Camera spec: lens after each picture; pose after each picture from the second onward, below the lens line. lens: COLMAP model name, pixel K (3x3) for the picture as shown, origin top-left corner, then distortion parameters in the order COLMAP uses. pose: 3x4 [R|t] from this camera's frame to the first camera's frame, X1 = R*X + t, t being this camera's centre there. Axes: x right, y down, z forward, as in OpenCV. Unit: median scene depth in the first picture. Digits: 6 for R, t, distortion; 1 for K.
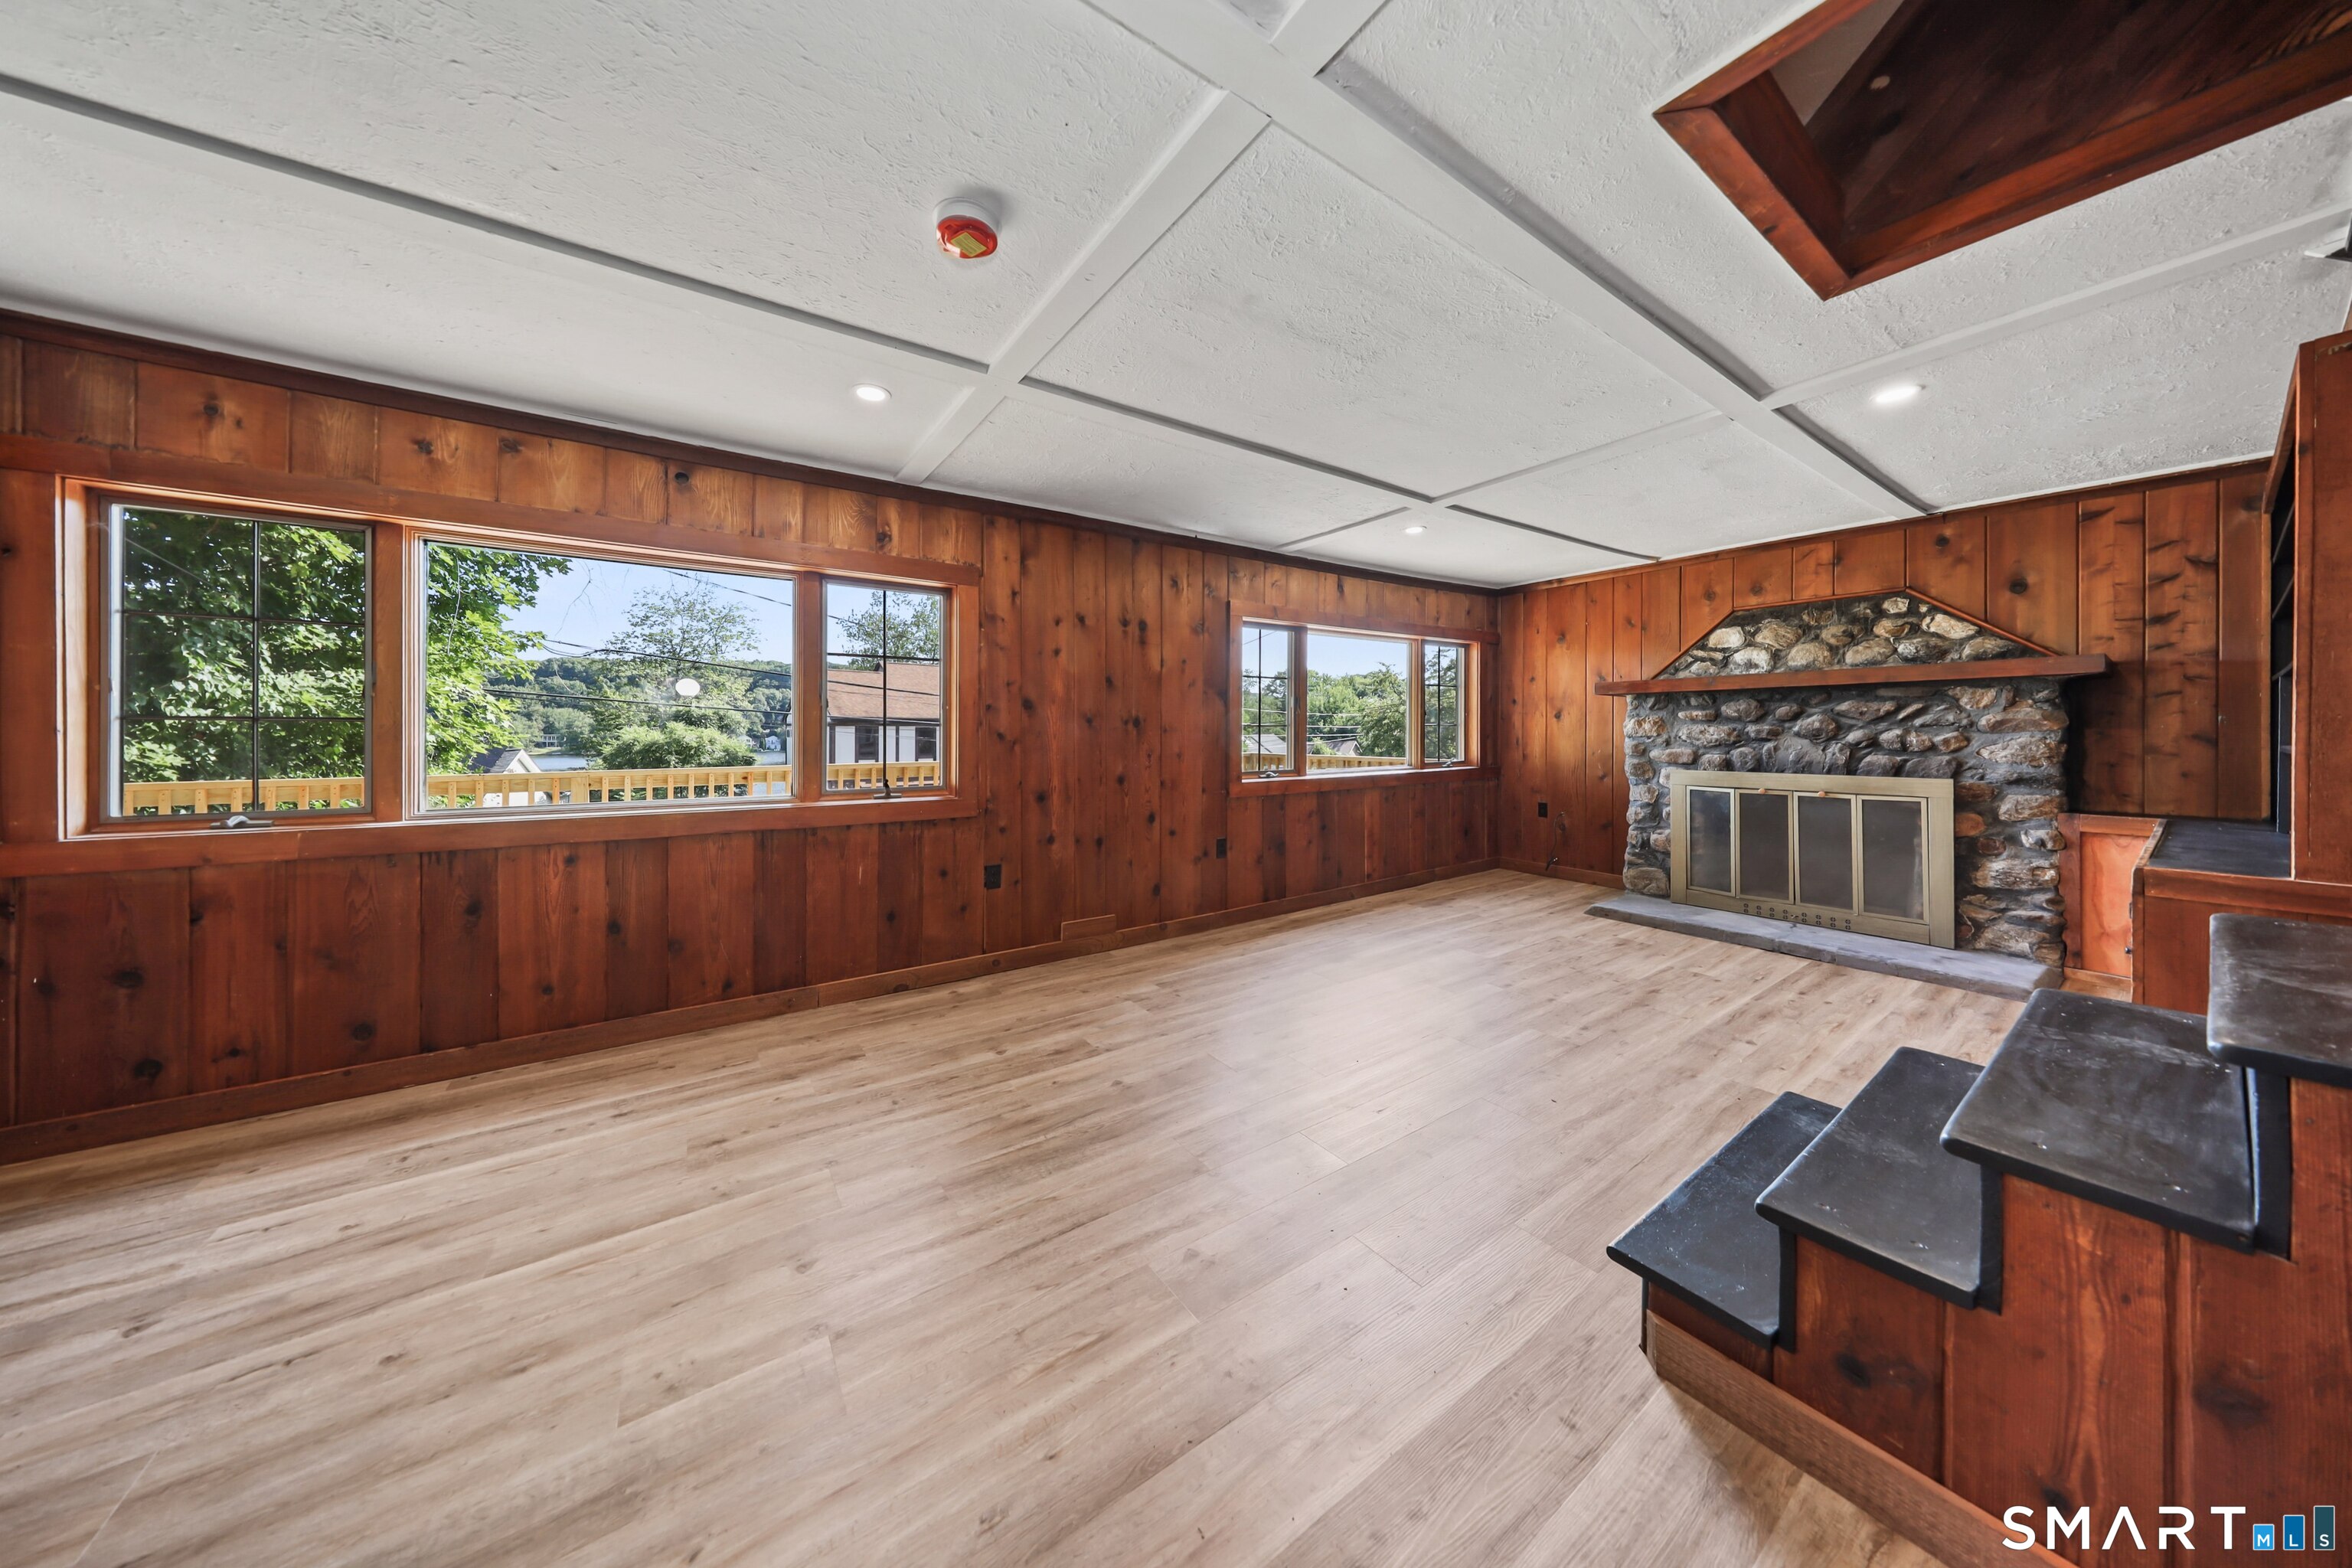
lens RADIAL K [[712.6, 0, 1164.9], [0, 712.6, 738.0], [0, 0, 1]] dist [0.002023, -0.000050]
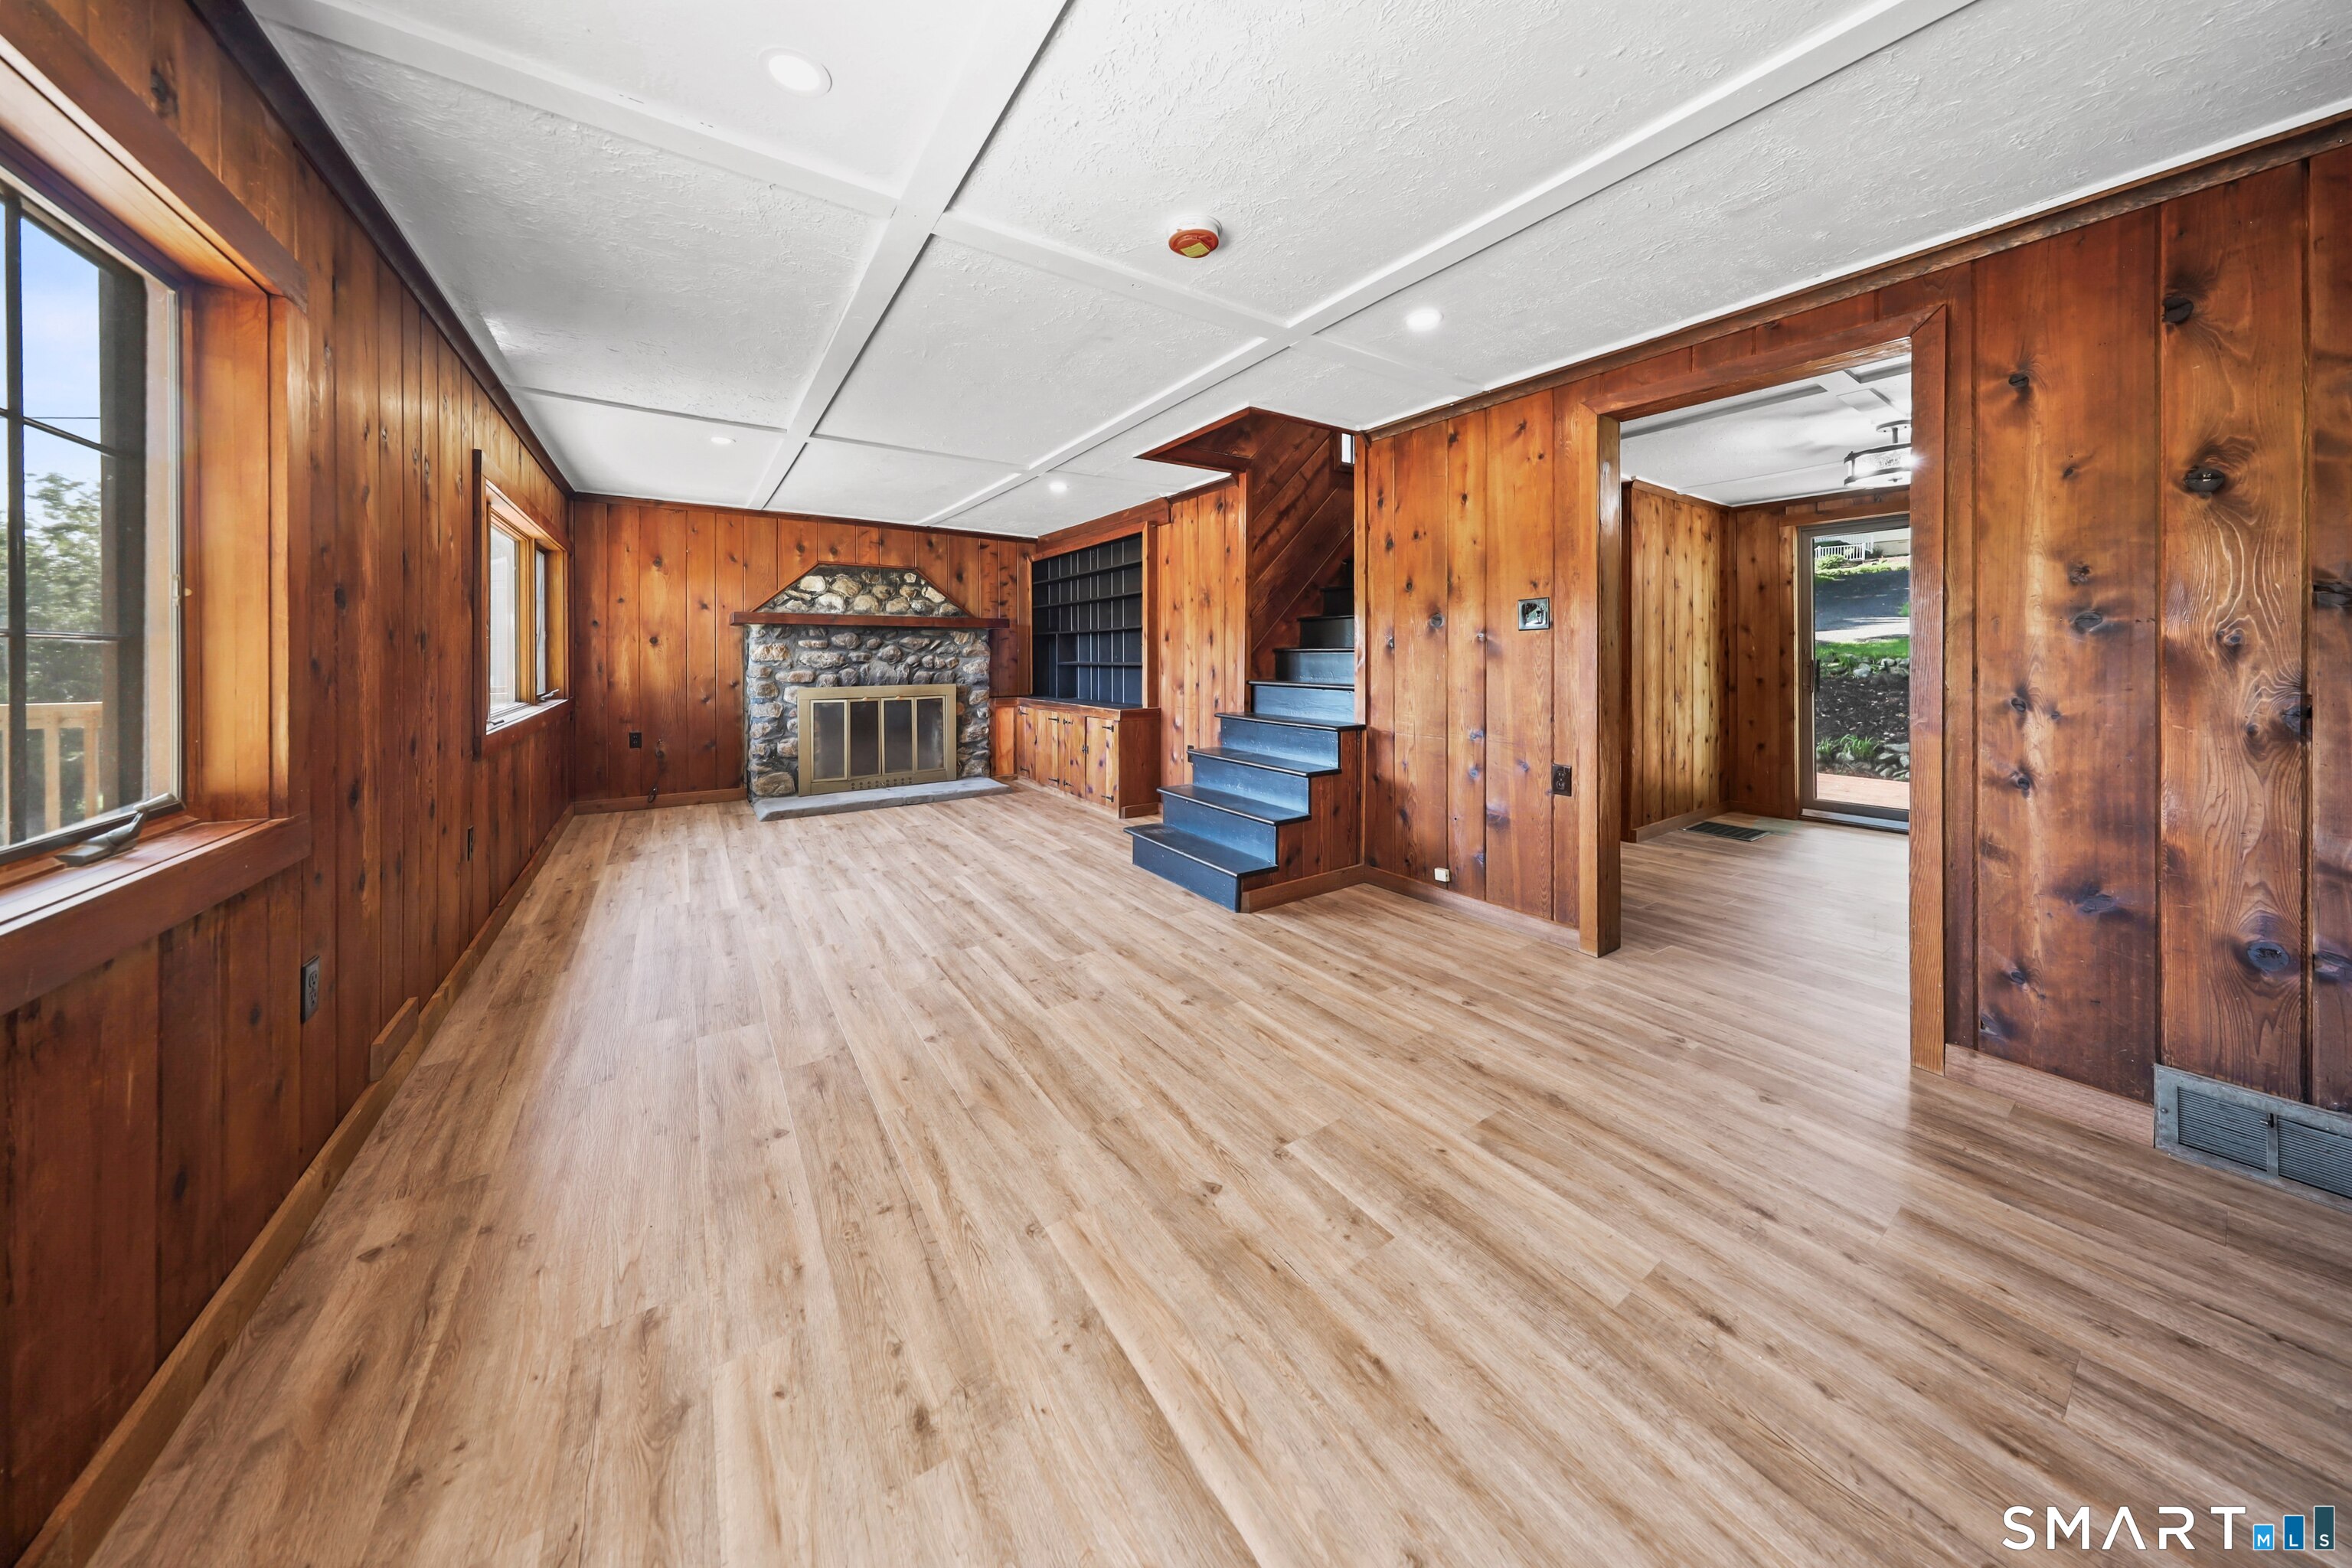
lens RADIAL K [[712.6, 0, 1183.2], [0, 712.6, 655.8], [0, 0, 1]] dist [0.002023, -0.000050]
pose [[-0.004608, 0.002657, 0.999986, -0.564216], [0.011766, 0.999927, -0.002603, 0.000425], [-0.999920, 0.011754, -0.004639, 0.389538]]
